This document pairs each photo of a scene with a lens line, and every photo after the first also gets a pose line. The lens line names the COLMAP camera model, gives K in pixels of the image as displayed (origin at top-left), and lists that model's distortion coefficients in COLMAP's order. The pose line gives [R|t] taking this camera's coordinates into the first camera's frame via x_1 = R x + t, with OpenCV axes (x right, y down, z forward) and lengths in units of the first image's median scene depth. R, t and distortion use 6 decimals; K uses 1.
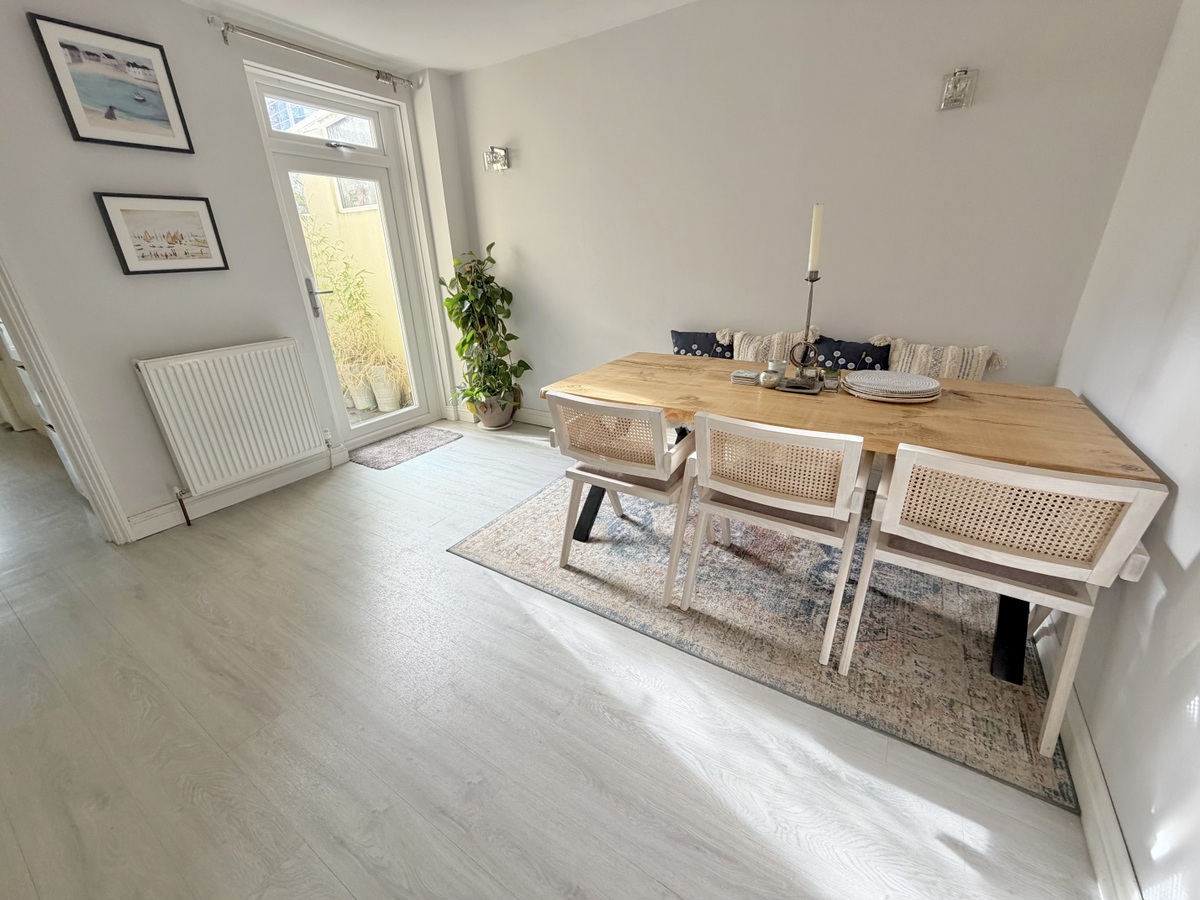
lens RADIAL K [[477.3, 0, 596.2], [0, 477.3, 453.4], [0, 0, 1]] dist [-0.003143, 0.000642]
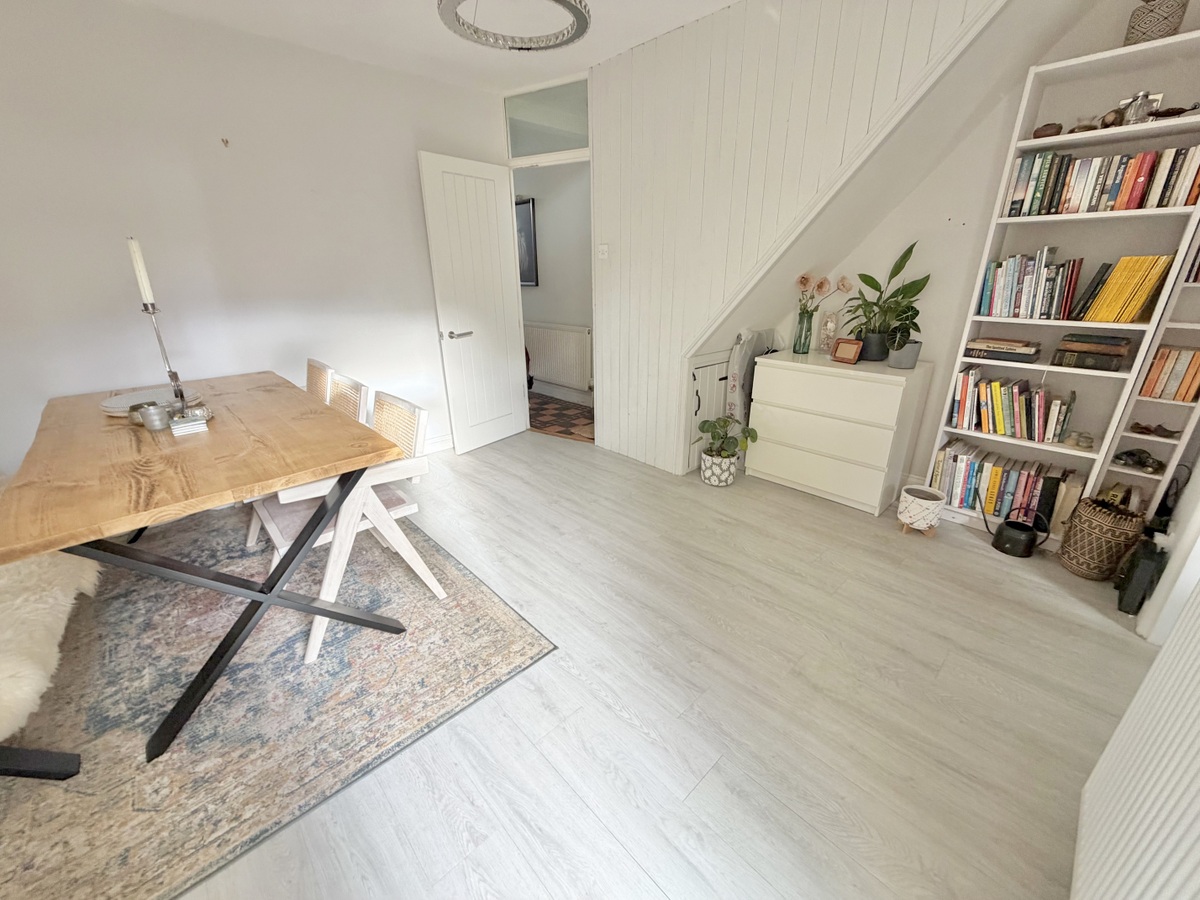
lens RADIAL K [[477.3, 0, 601.9], [0, 477.3, 451.3], [0, 0, 1]] dist [-0.003143, 0.000642]
pose [[-0.970910, -0.049986, 0.234169, -0.564807], [0.125223, 0.727571, 0.674507, -0.559843], [-0.204090, 0.684209, -0.700147, 1.347187]]
